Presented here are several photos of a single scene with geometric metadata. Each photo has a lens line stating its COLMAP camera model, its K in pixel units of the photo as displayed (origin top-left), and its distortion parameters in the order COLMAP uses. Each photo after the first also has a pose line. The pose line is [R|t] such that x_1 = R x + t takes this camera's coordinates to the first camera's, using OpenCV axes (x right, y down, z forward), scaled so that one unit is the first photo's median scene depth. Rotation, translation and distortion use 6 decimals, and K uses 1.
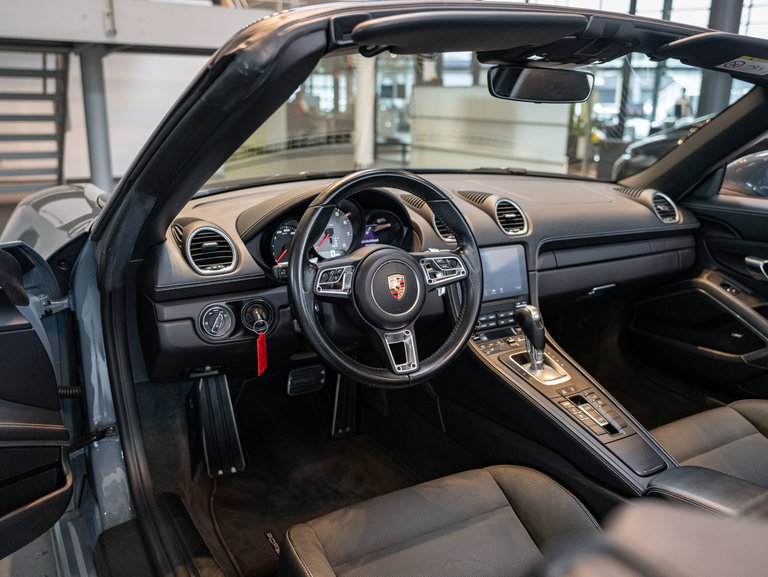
lens RADIAL K [[612.2, 0, 384.0], [0, 612.2, 288.5], [0, 0, 1]] dist [0.075069, -0.002383]
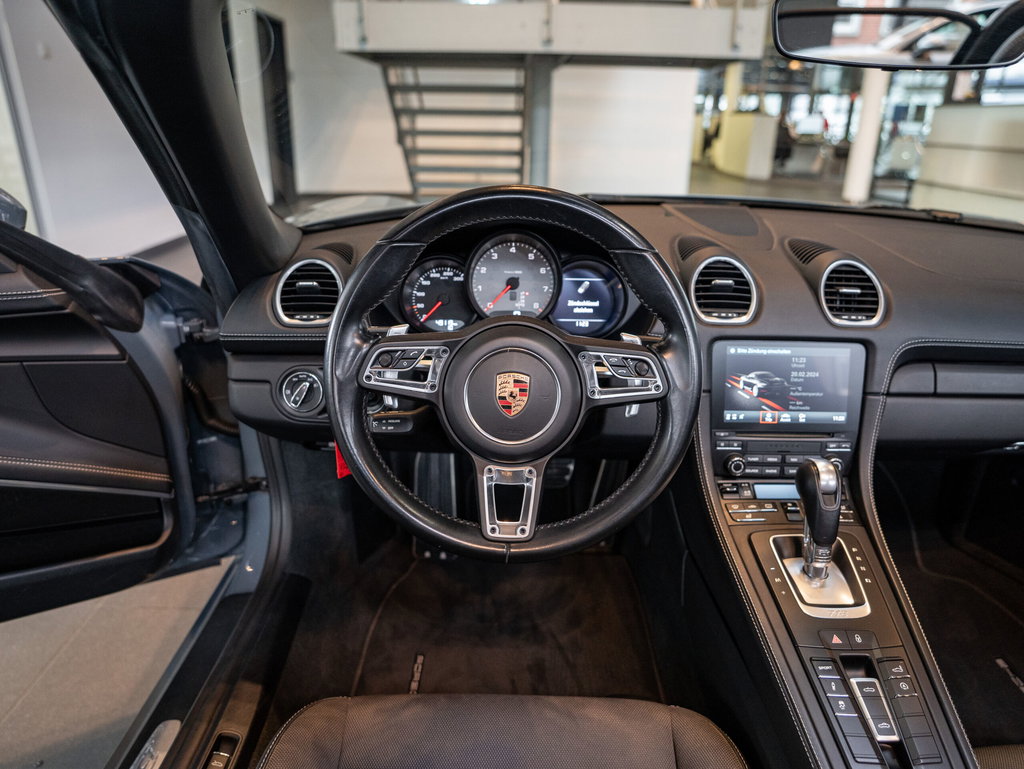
lens RADIAL K [[654.9, 0, 512.0], [0, 654.9, 384.5], [0, 0, 1]] dist [-0.007500, -0.000071]
pose [[0.882494, 0.184281, -0.432718, 0.268007], [-0.143528, 0.981676, 0.125351, -0.083636], [0.447888, -0.048514, 0.892772, 0.415790]]
